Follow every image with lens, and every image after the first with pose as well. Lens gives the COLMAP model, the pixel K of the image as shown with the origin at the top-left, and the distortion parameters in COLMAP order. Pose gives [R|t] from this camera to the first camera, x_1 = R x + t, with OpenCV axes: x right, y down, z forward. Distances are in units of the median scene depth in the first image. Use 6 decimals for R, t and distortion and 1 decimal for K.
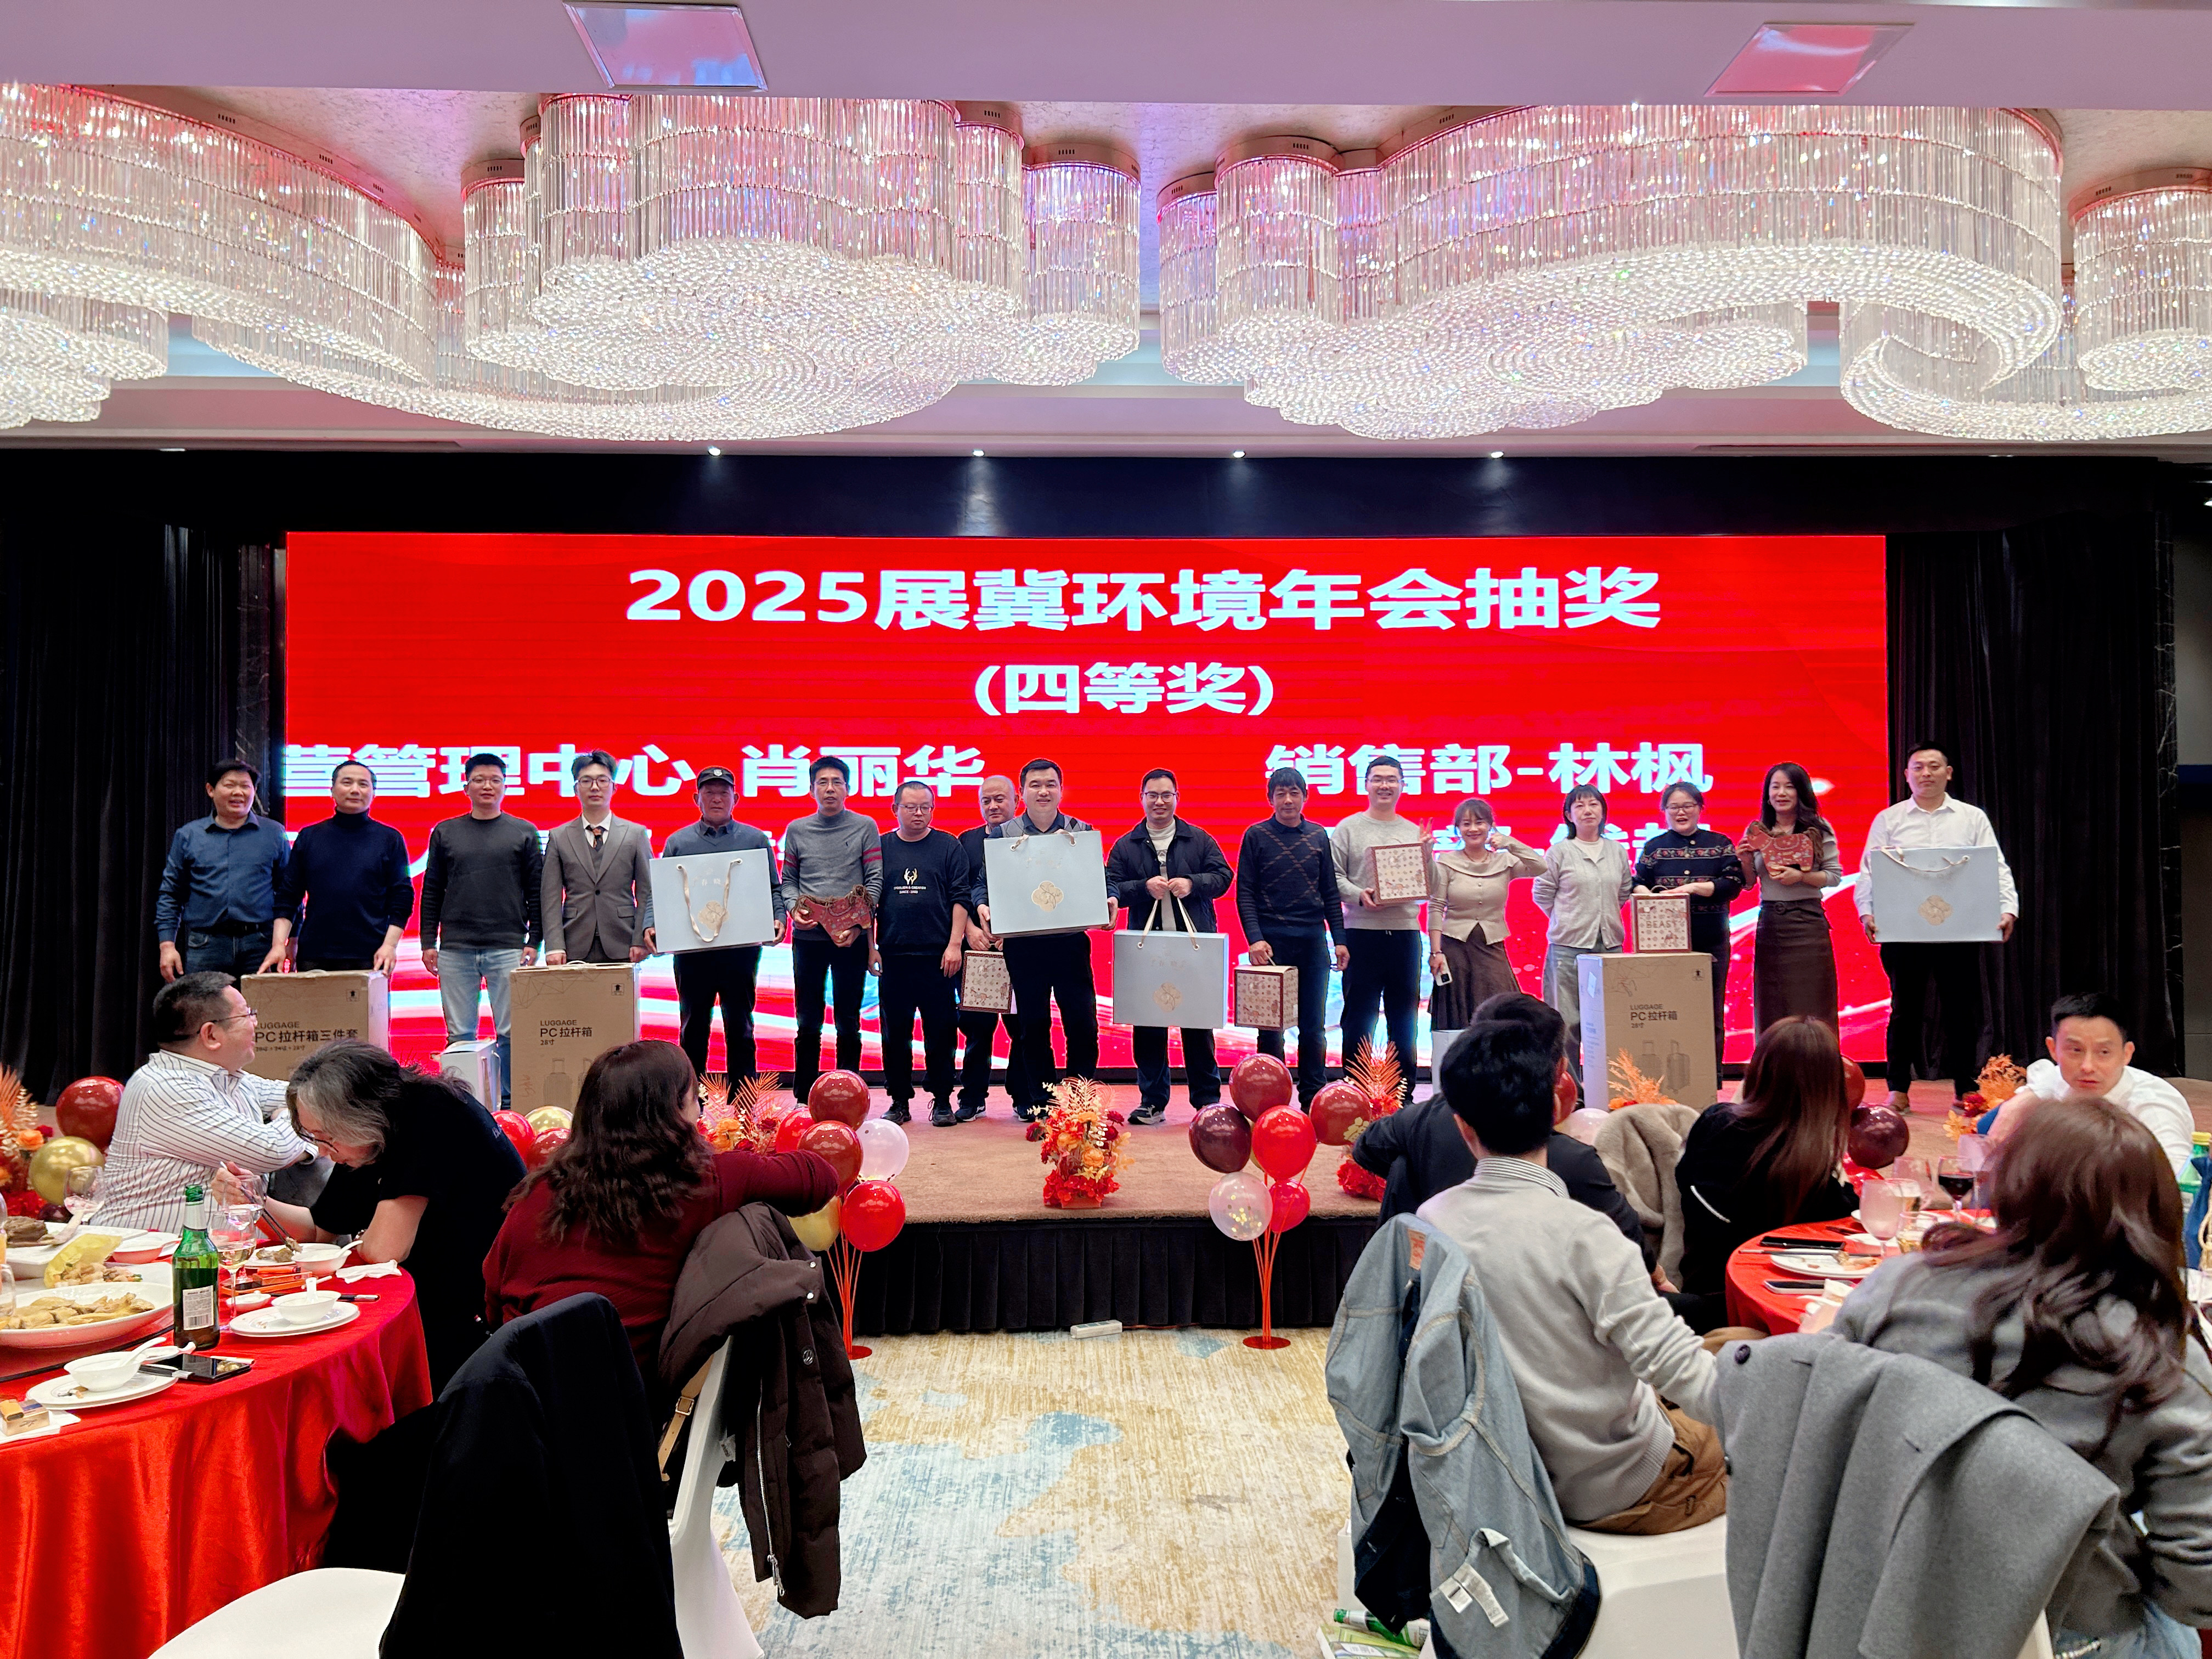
lens RADIAL K [[1719.0, 0, 1089.5], [0, 1719.0, 846.7], [0, 0, 1]] dist [0.060033, -0.078930]
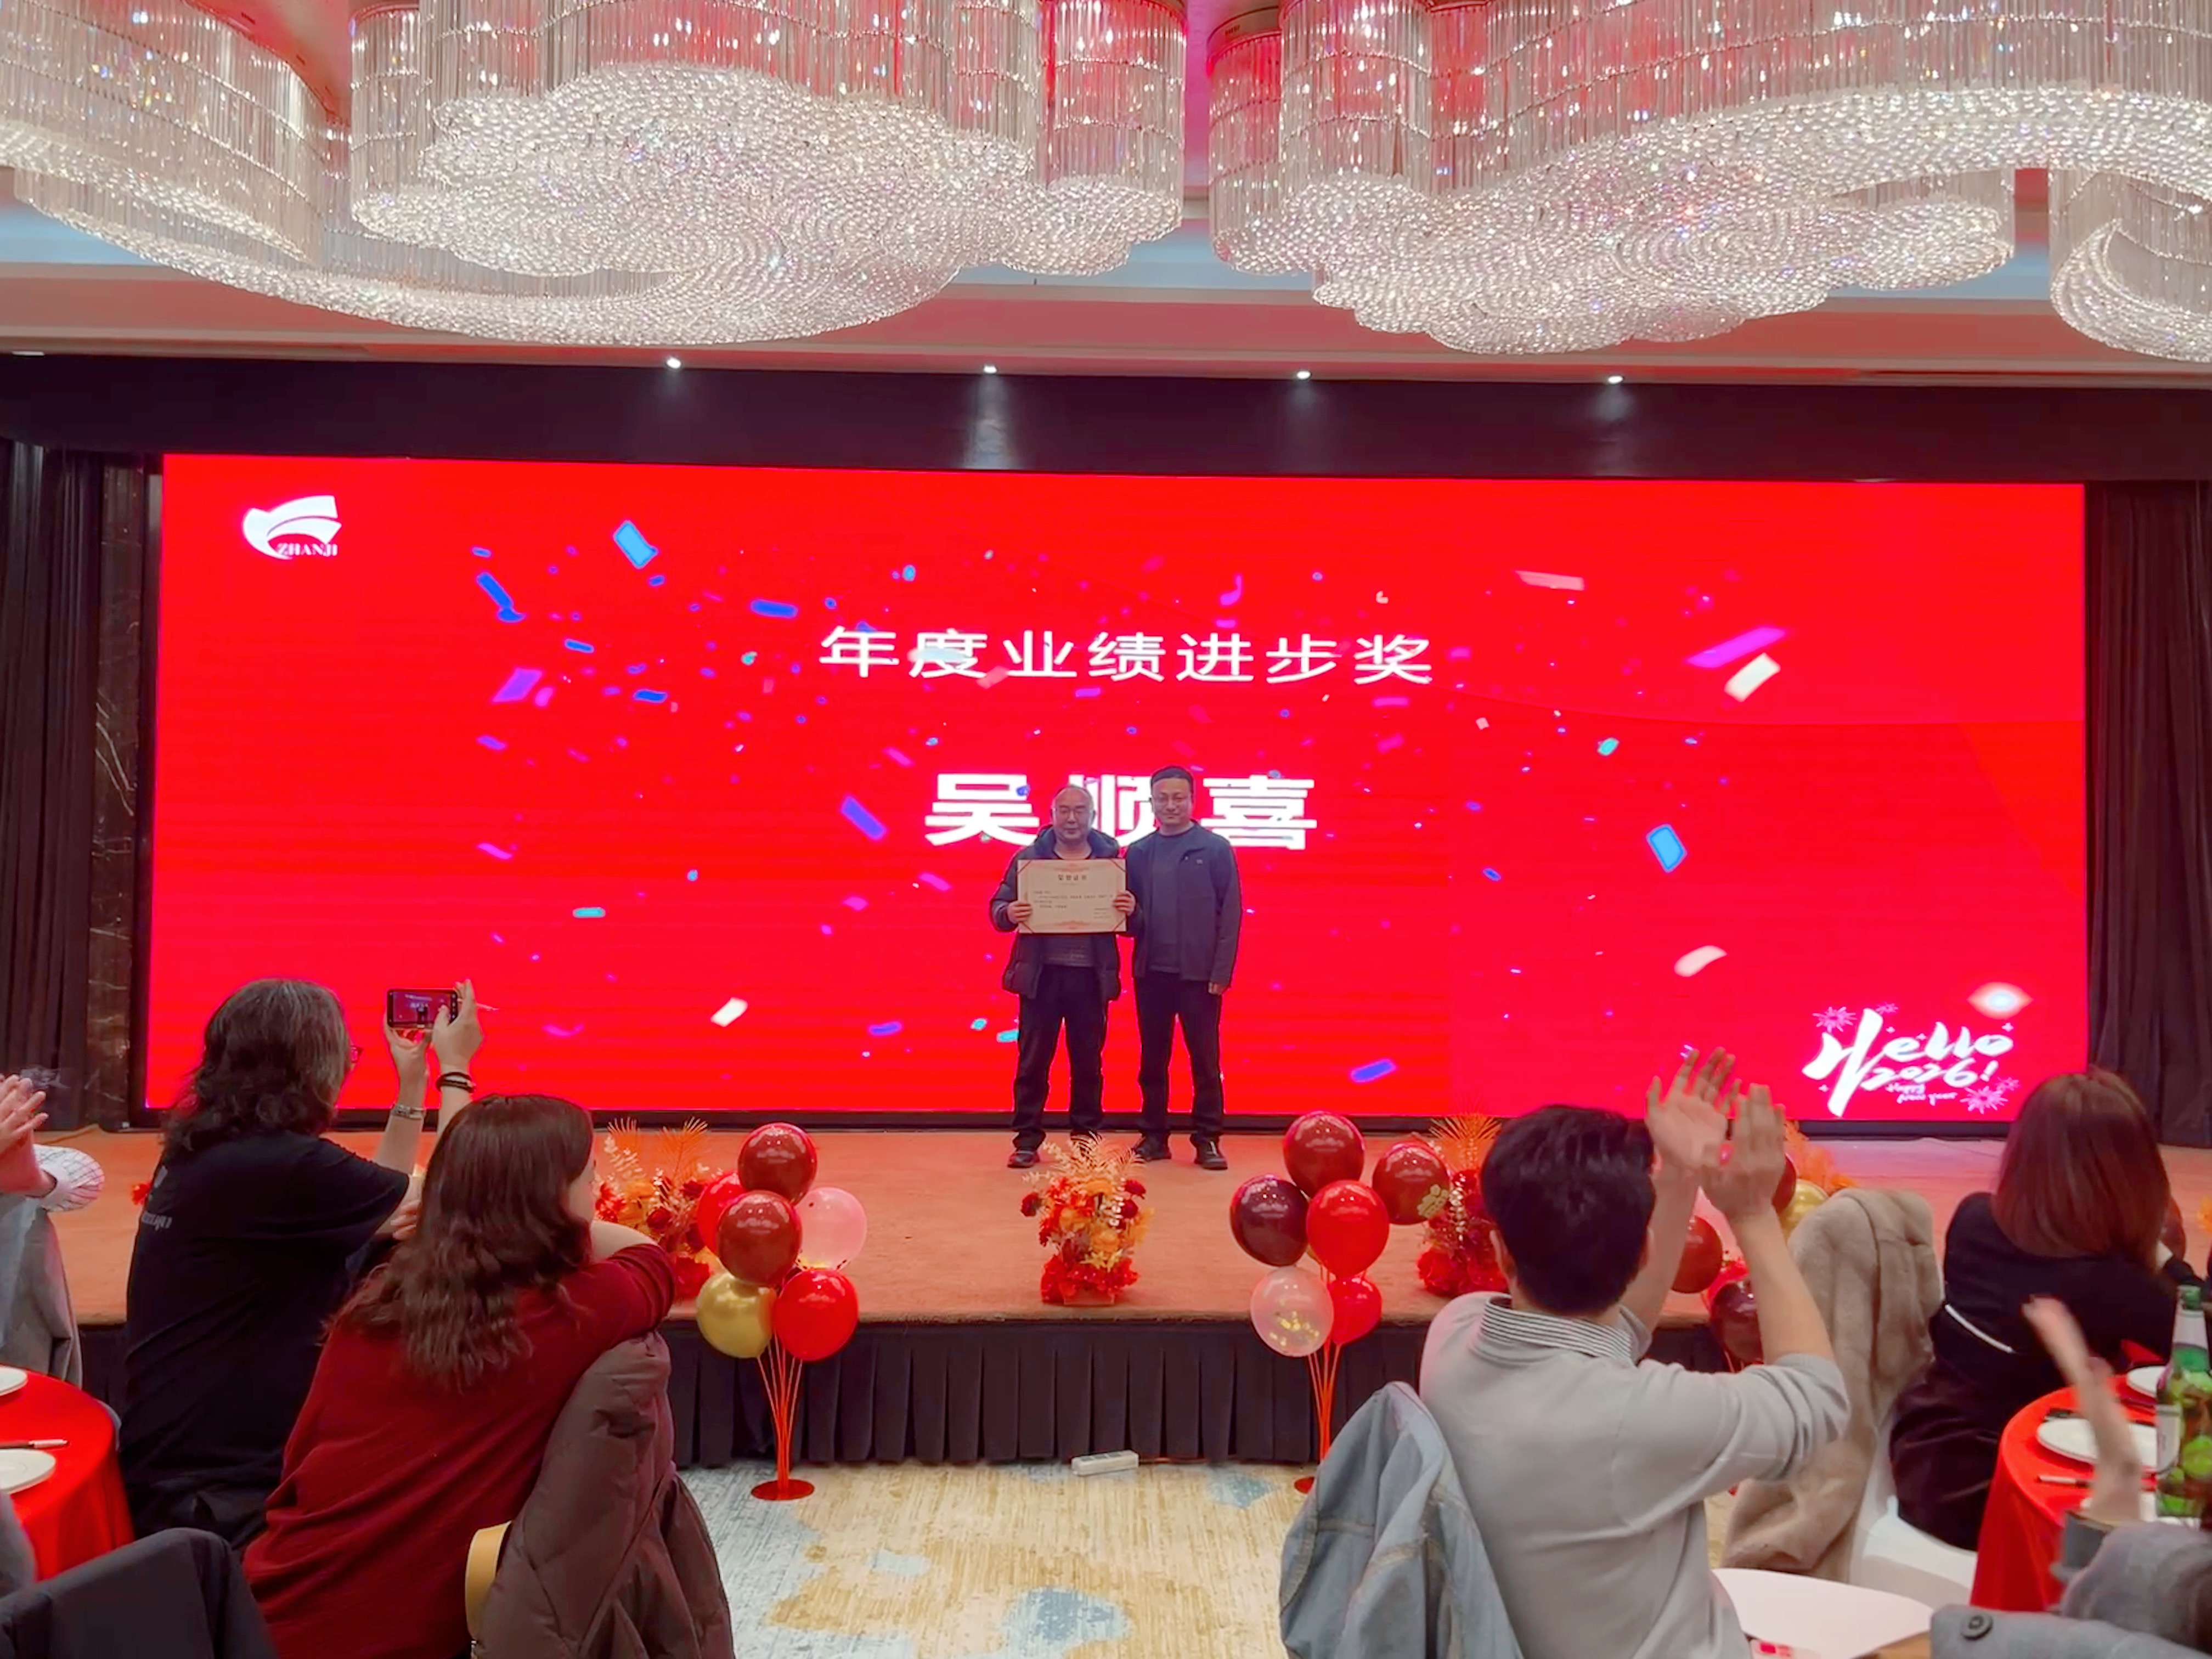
lens RADIAL K [[1905.4, 0, 1105.1], [0, 1905.4, 828.6], [0, 0, 1]] dist [0.055713, -0.068037]
pose [[0.999797, 0.015673, -0.012675, 0.009166], [-0.015806, 0.999820, -0.010498, 0.002935], [0.012508, 0.010696, 0.999865, 0.118407]]
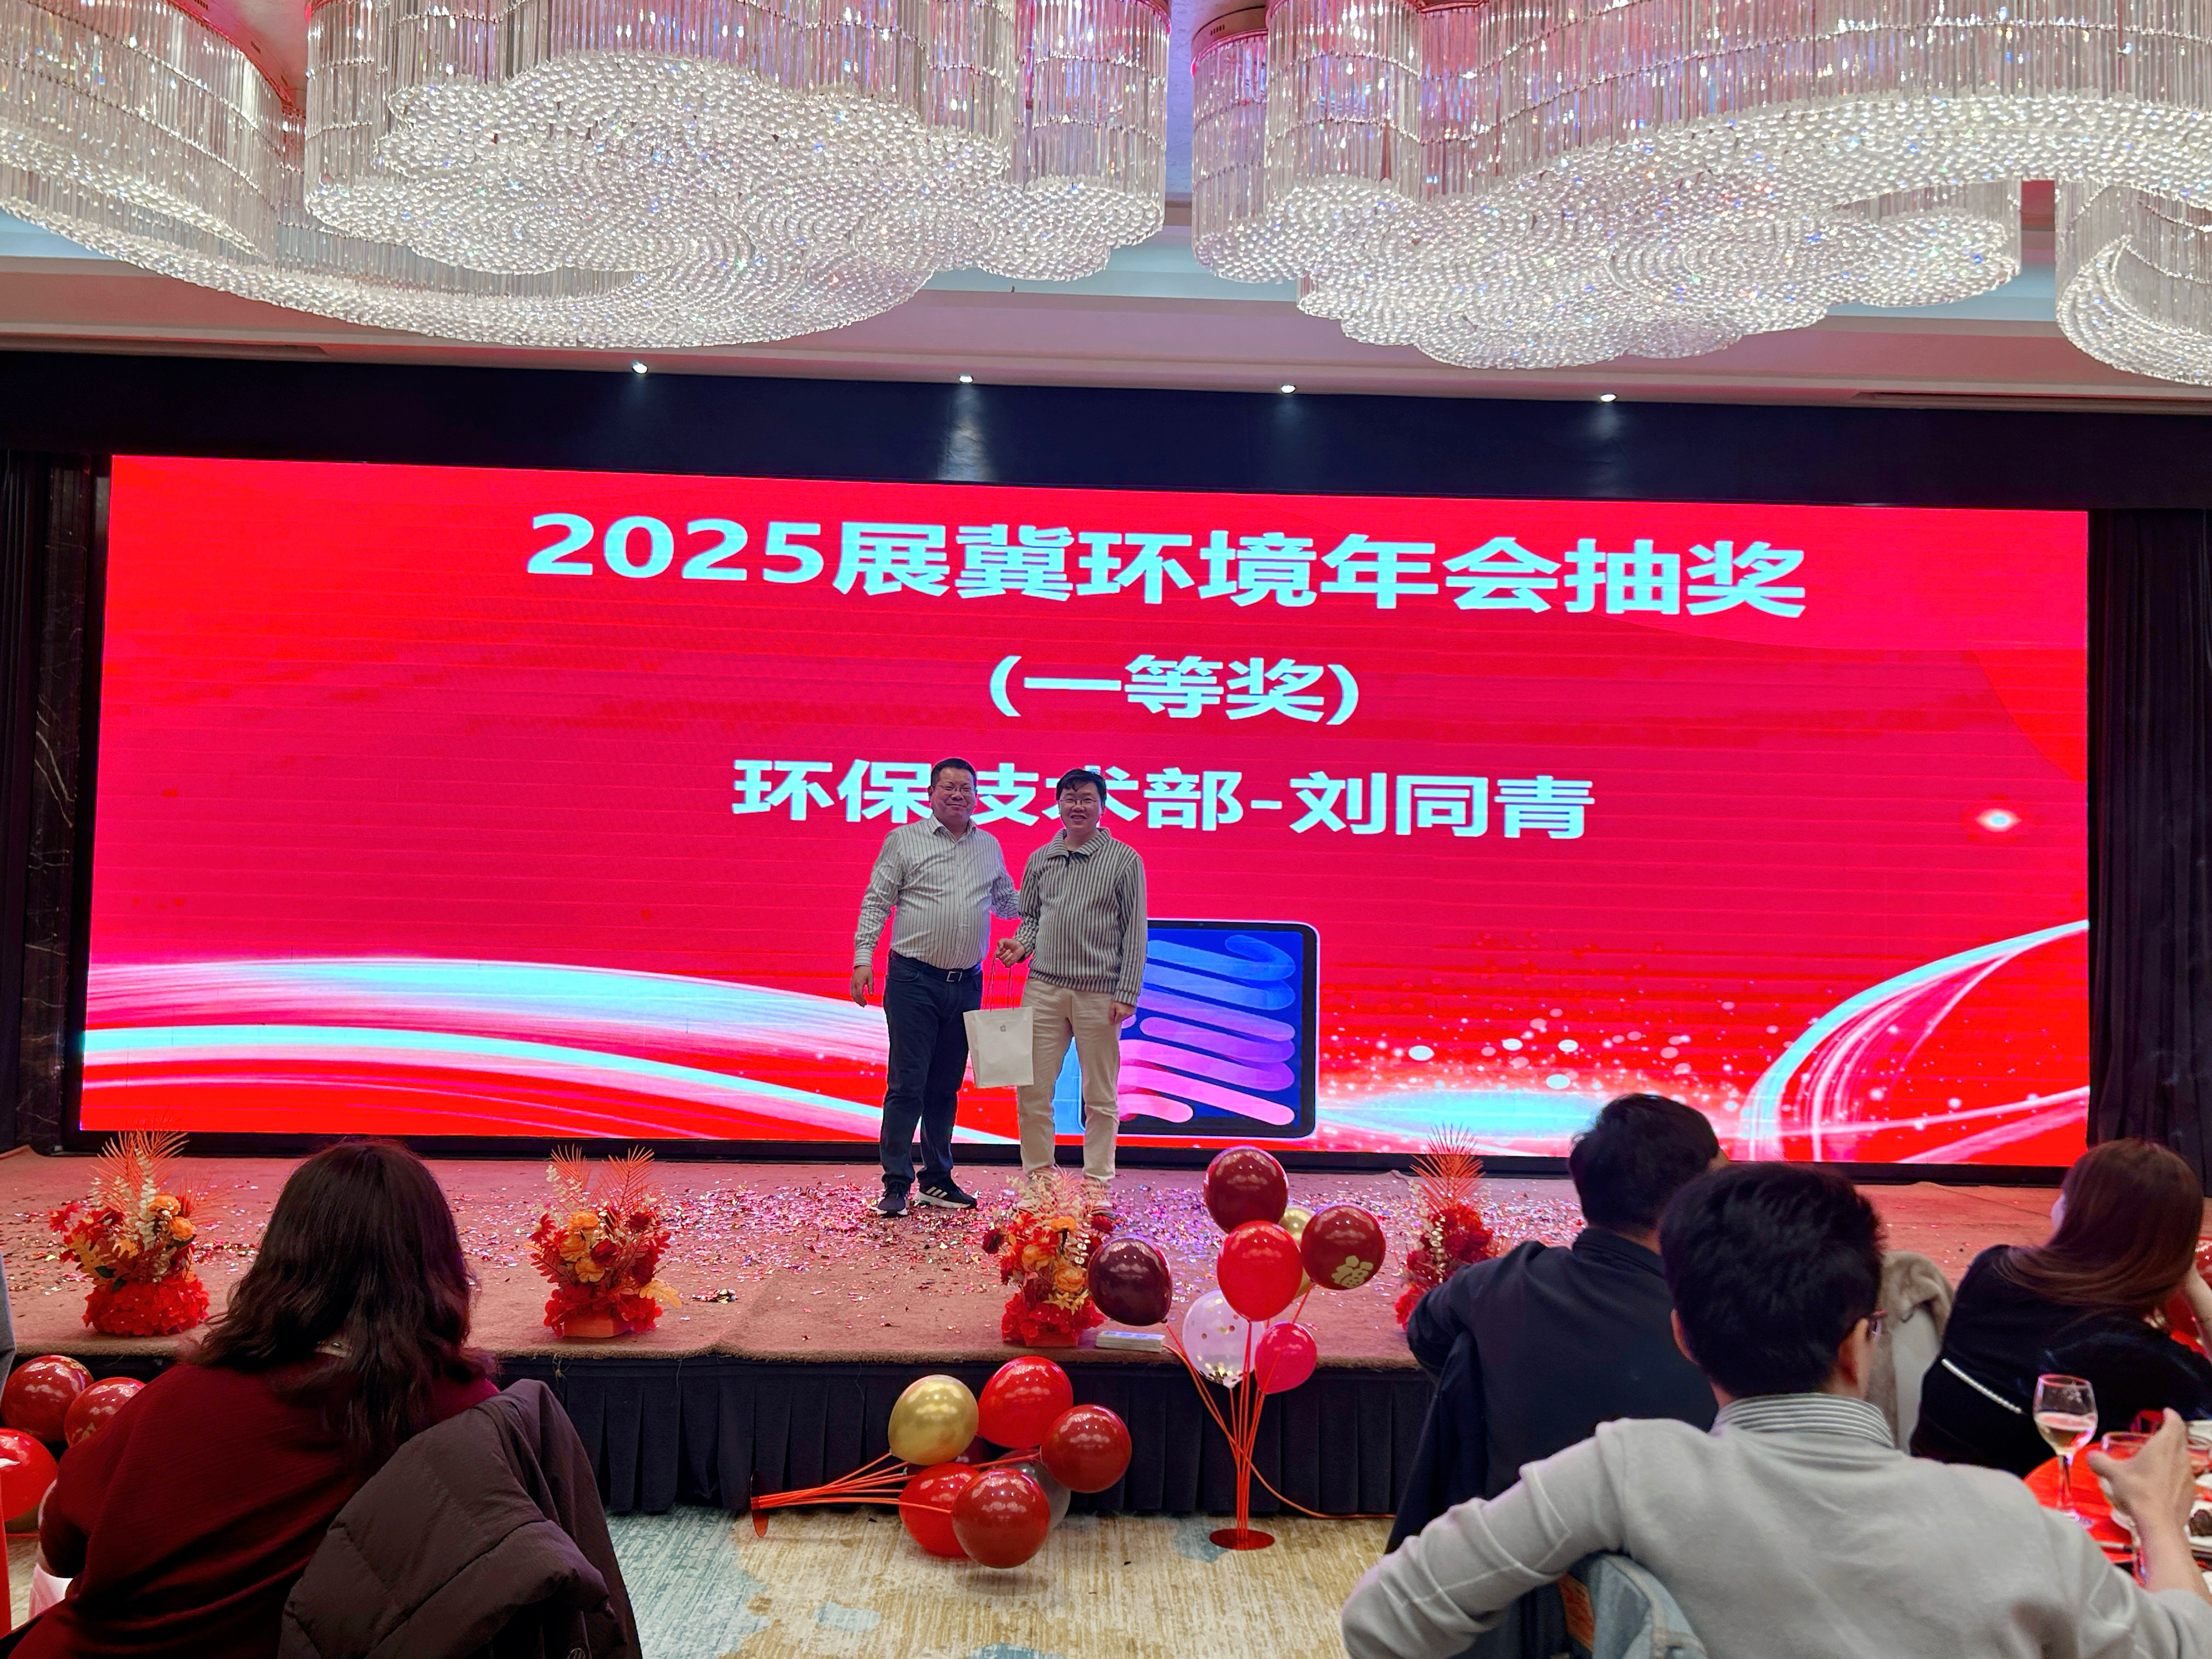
lens RADIAL K [[1946.0, 0, 1092.7], [0, 1946.0, 831.3], [0, 0, 1]] dist [0.053368, -0.060580]
pose [[0.999588, 0.027475, -0.008341, 0.012446], [-0.027670, 0.999326, -0.024136, 0.006040], [0.007672, 0.024357, 0.999674, 0.133208]]
